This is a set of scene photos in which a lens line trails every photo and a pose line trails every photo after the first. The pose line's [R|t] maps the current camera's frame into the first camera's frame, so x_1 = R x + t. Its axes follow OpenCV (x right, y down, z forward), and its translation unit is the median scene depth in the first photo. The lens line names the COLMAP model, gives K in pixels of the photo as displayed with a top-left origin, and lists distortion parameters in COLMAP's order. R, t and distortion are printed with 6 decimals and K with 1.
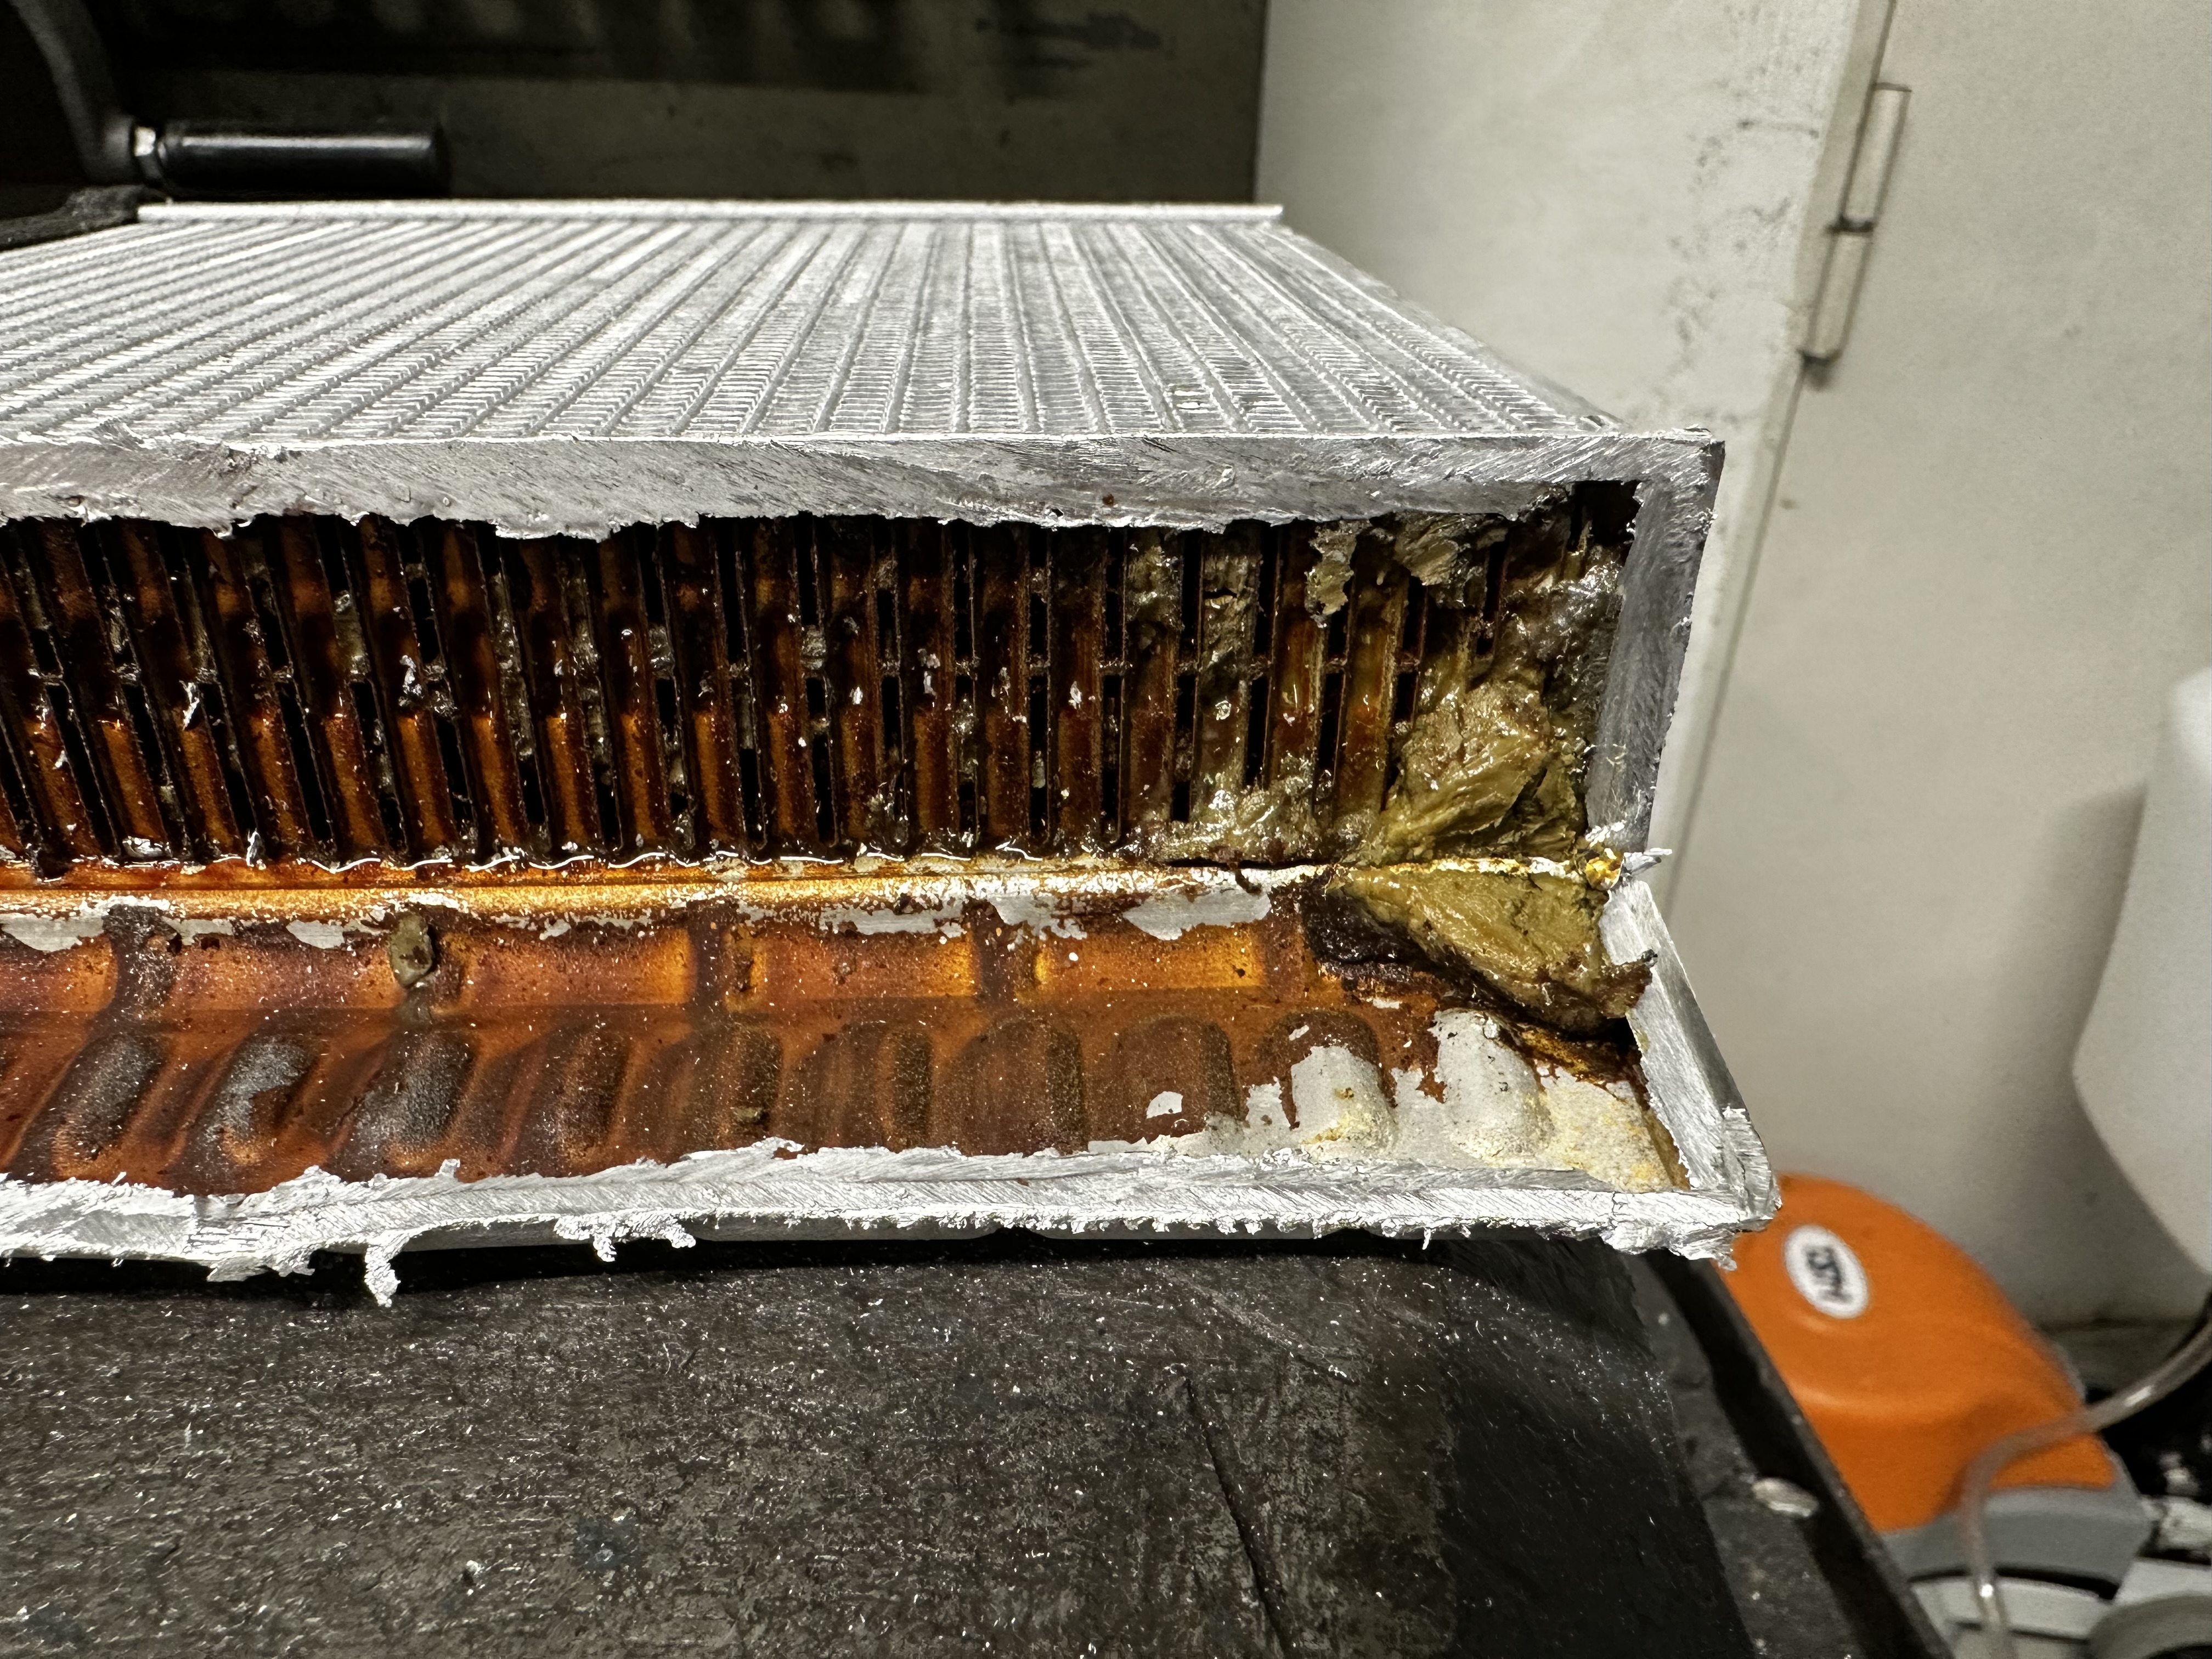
lens RADIAL K [[1568.9, 0, 1105.7], [0, 1568.9, 932.3], [0, 0, 1]] dist [-0.006062, 0.005201]
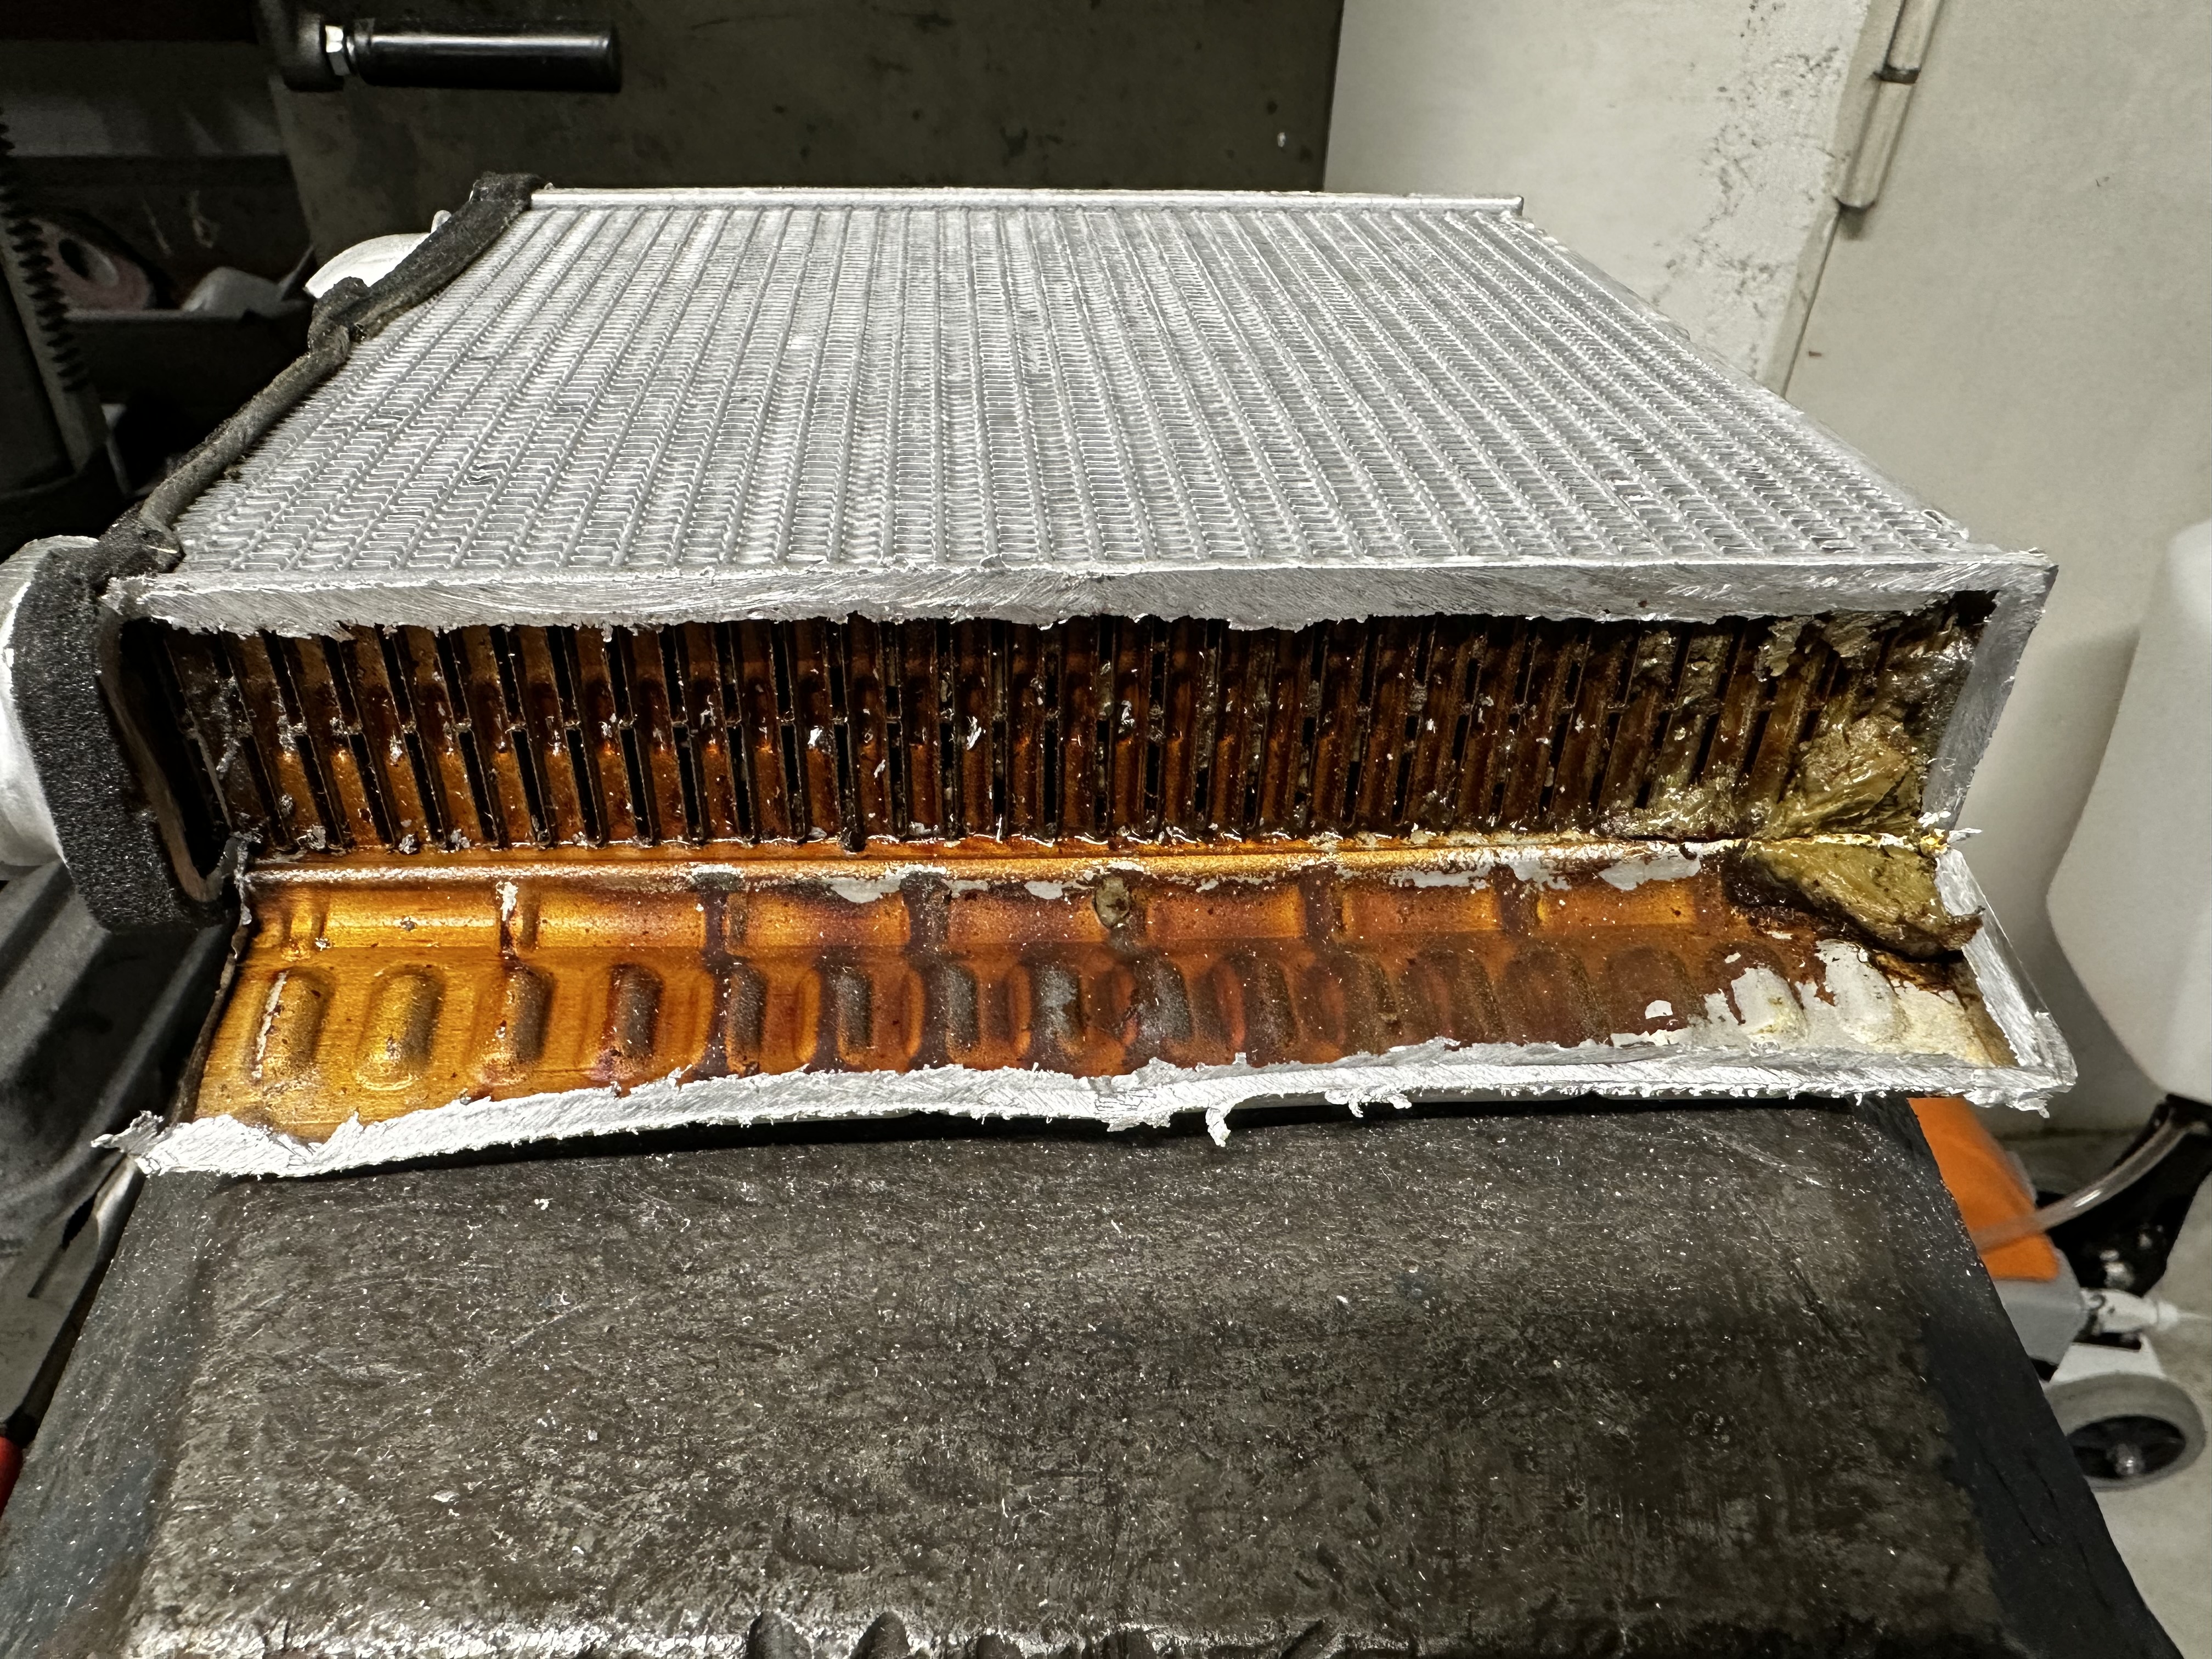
lens RADIAL K [[1568.9, 0, 1105.7], [0, 1568.9, 932.3], [0, 0, 1]] dist [-0.006062, 0.005201]
pose [[0.999683, -0.003607, 0.024935, -0.487785], [0.000744, 0.993496, 0.113866, -0.124524], [-0.025184, -0.113811, 0.993183, -0.434662]]
